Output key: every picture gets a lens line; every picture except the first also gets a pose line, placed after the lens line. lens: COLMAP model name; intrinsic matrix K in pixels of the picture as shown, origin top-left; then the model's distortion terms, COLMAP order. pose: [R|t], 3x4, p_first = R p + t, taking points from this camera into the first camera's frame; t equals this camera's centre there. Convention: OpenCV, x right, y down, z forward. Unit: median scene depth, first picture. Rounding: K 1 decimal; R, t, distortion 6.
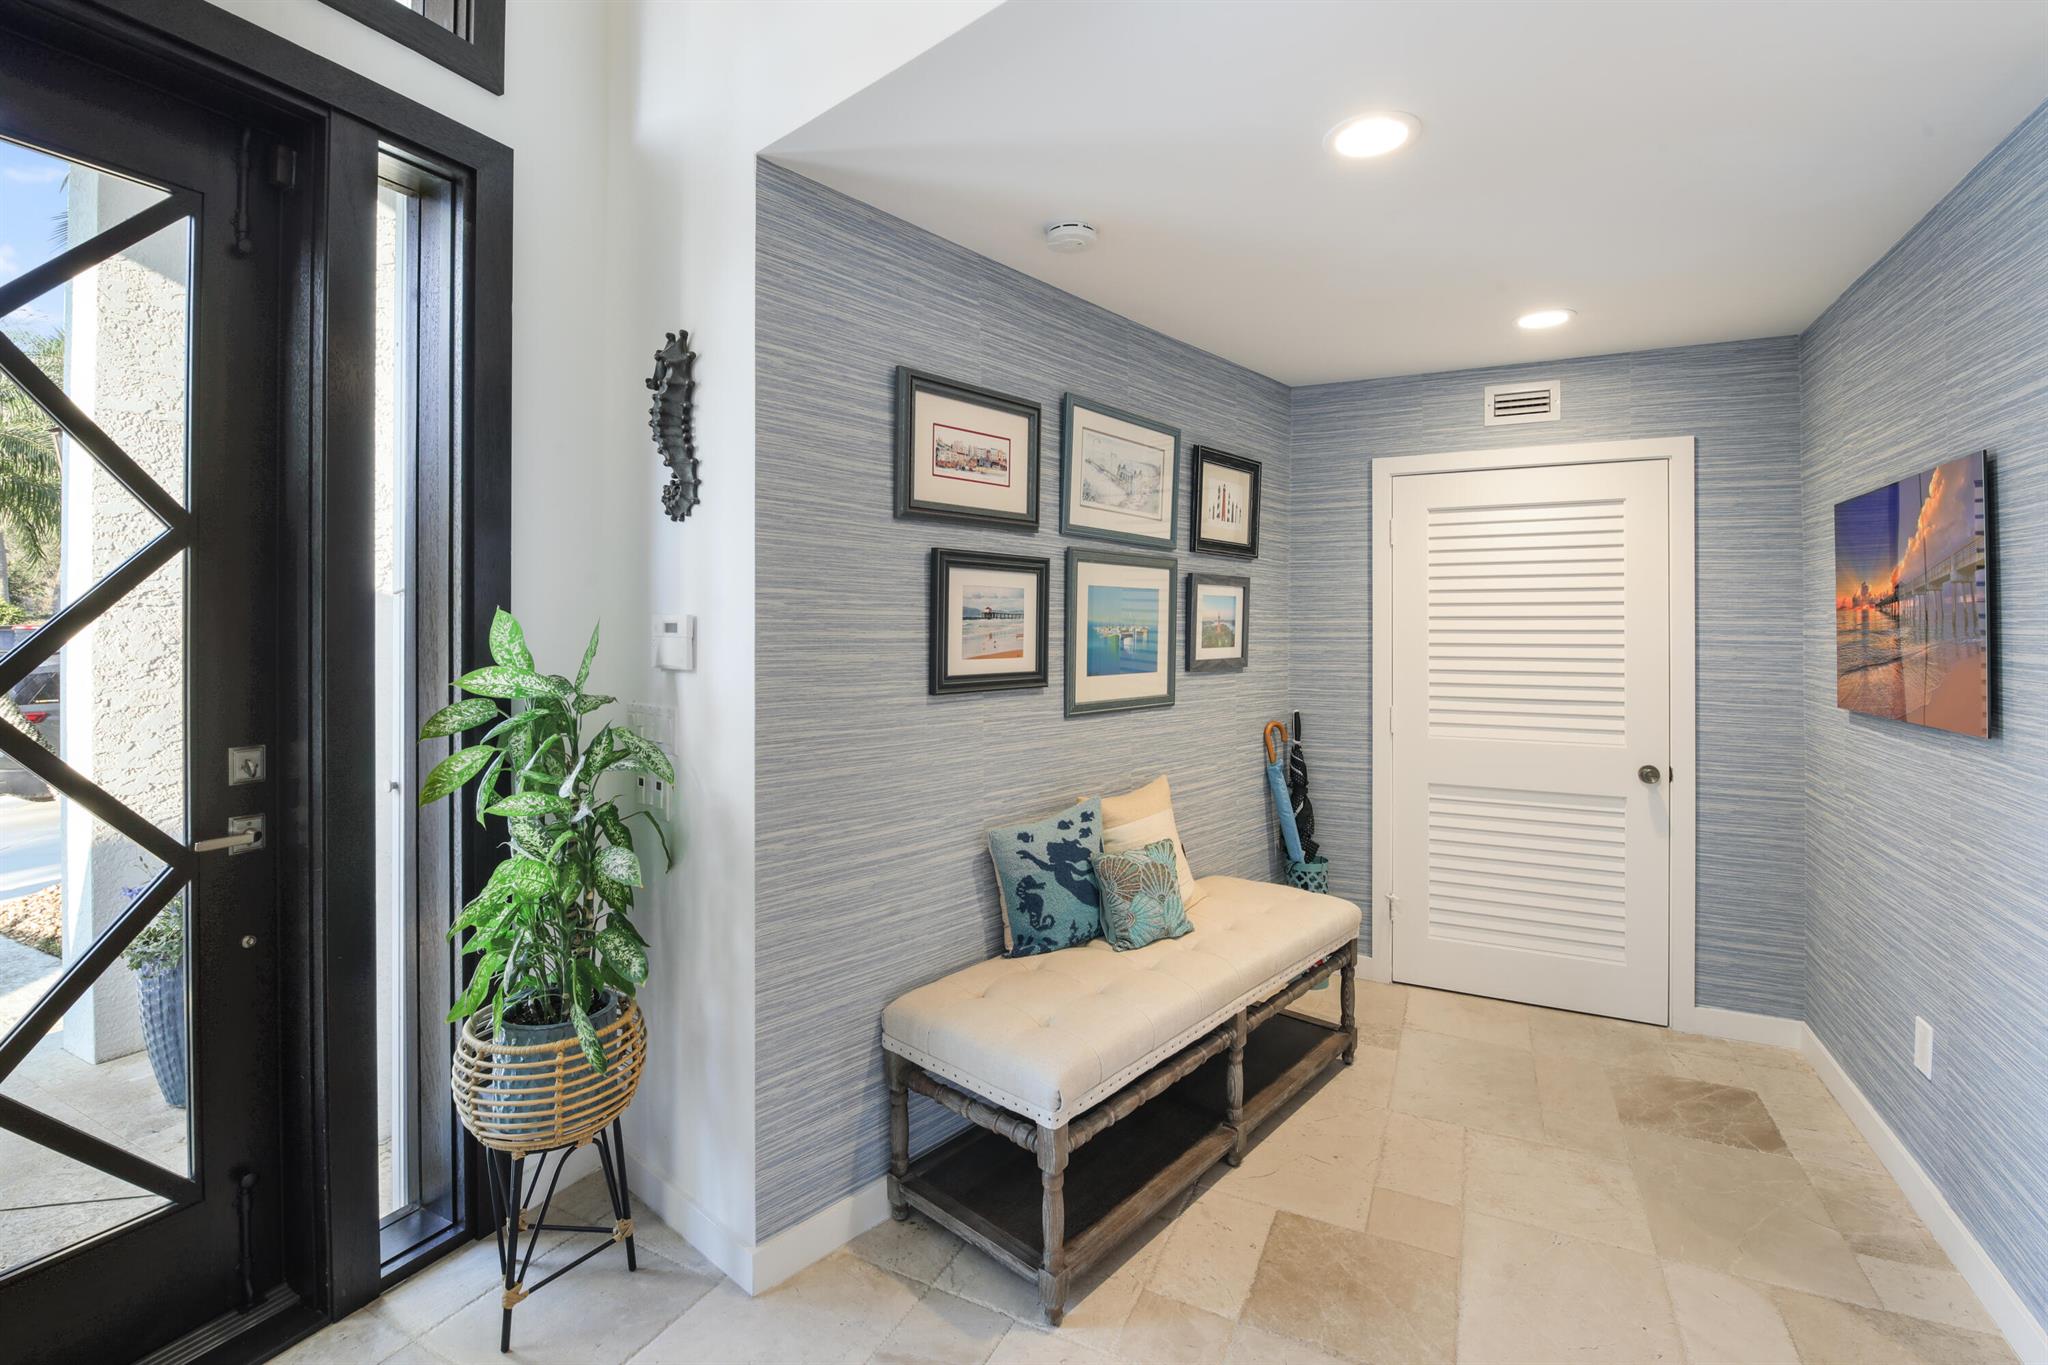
lens RADIAL K [[924.5, 0, 1022.2], [0, 924.5, 630.0], [0, 0, 1]] dist [-0.000622, -0.008779]
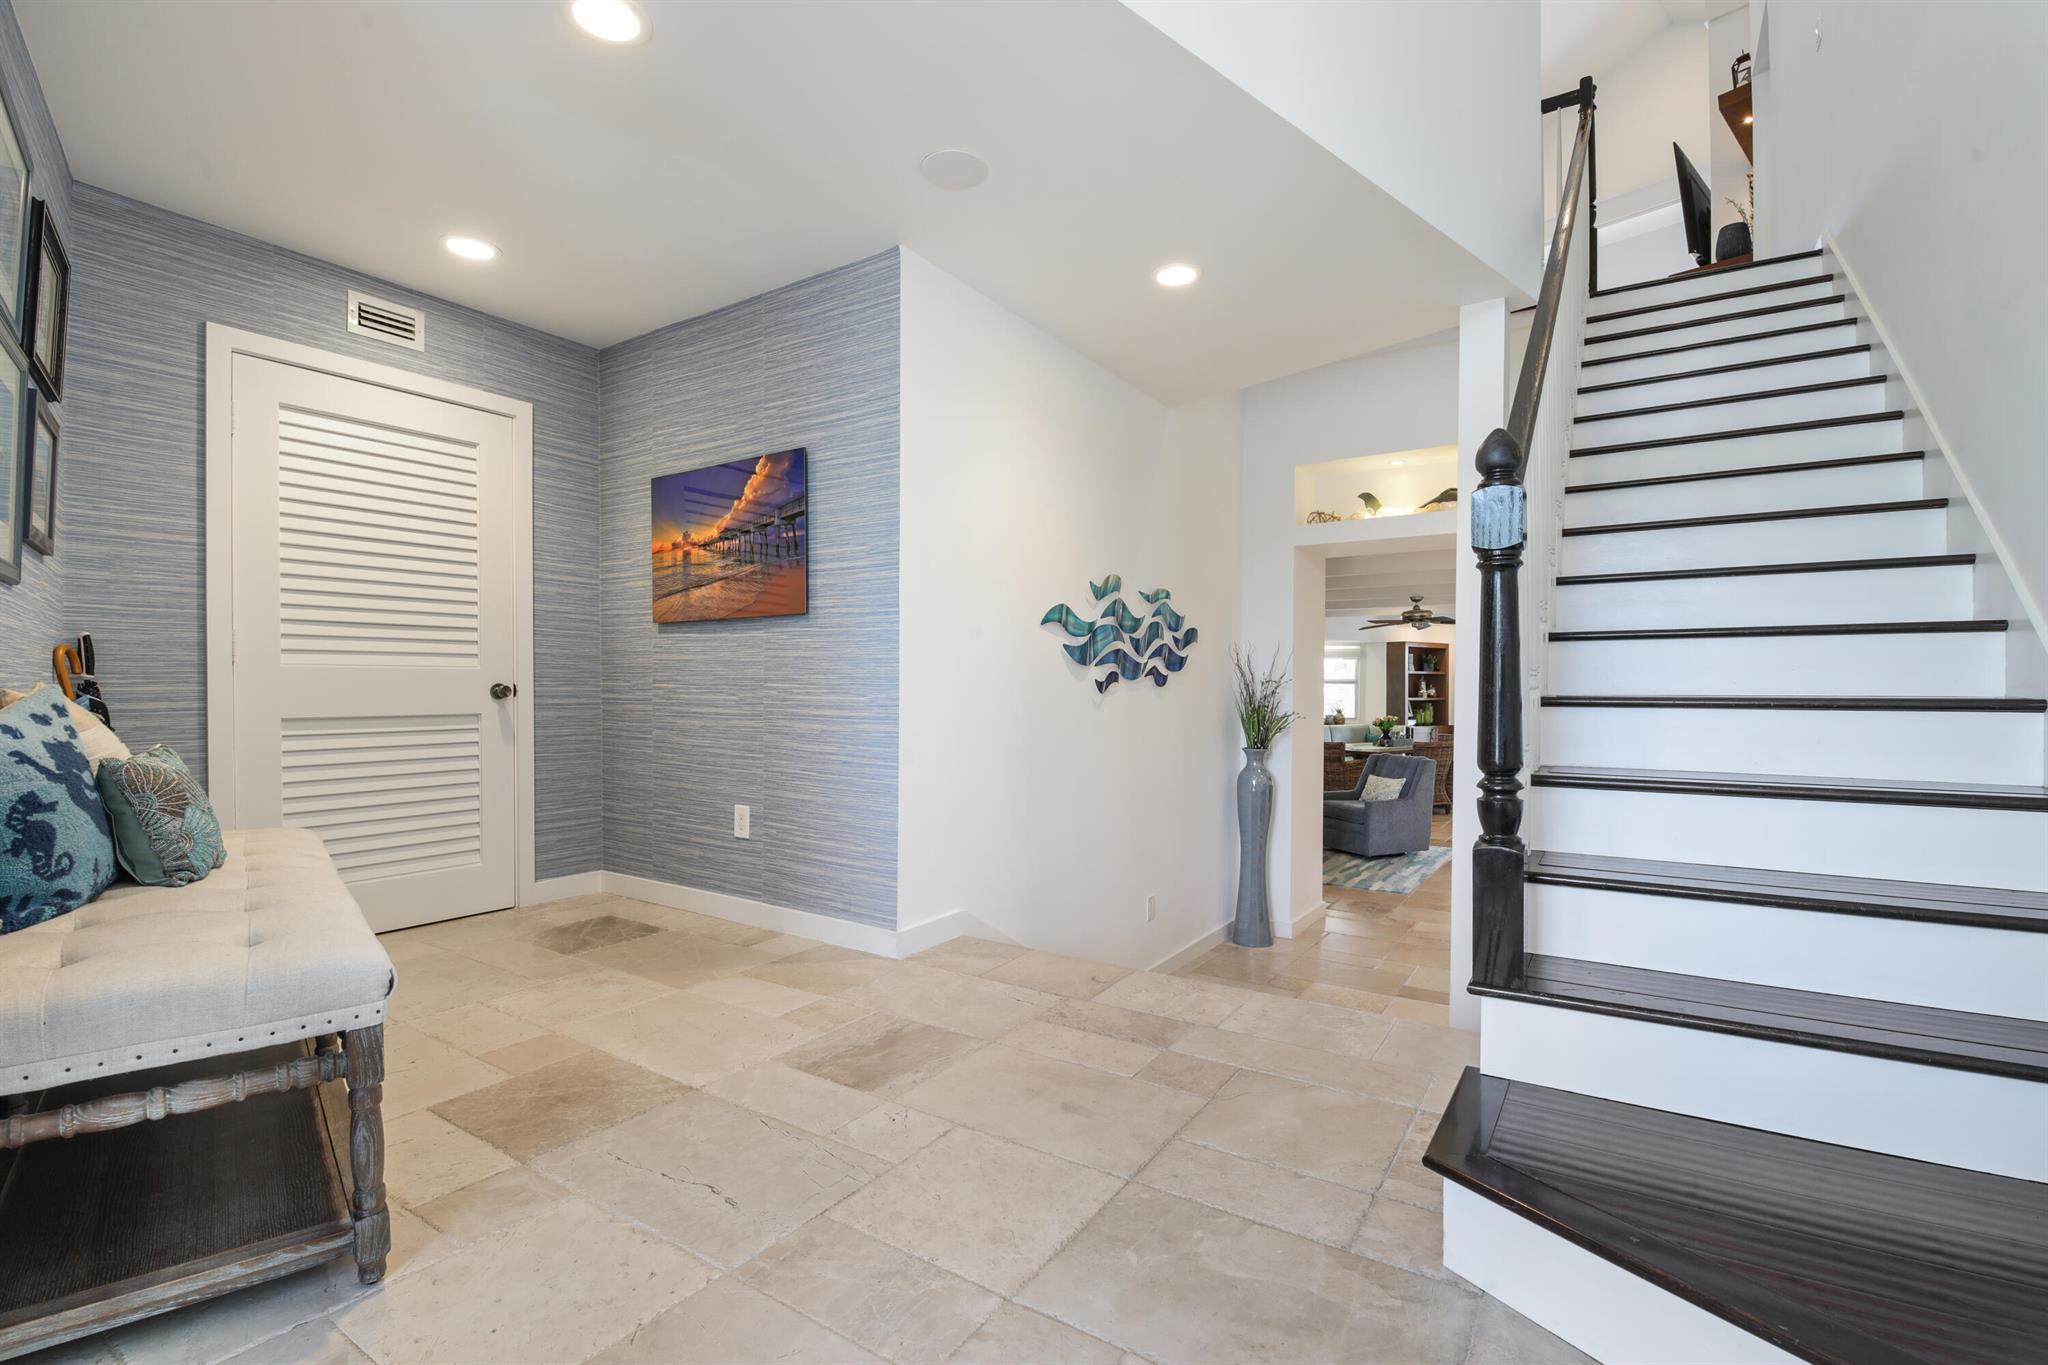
lens RADIAL K [[911.9, 0, 1048.6], [0, 911.9, 706.9], [0, 0, 1]] dist [-0.000010, -0.010077]
pose [[0.099734, -0.028636, 0.994602, -0.467014], [0.003305, 0.999590, 0.028448, 0.180530], [-0.995009, 0.000450, 0.099788, 0.258323]]
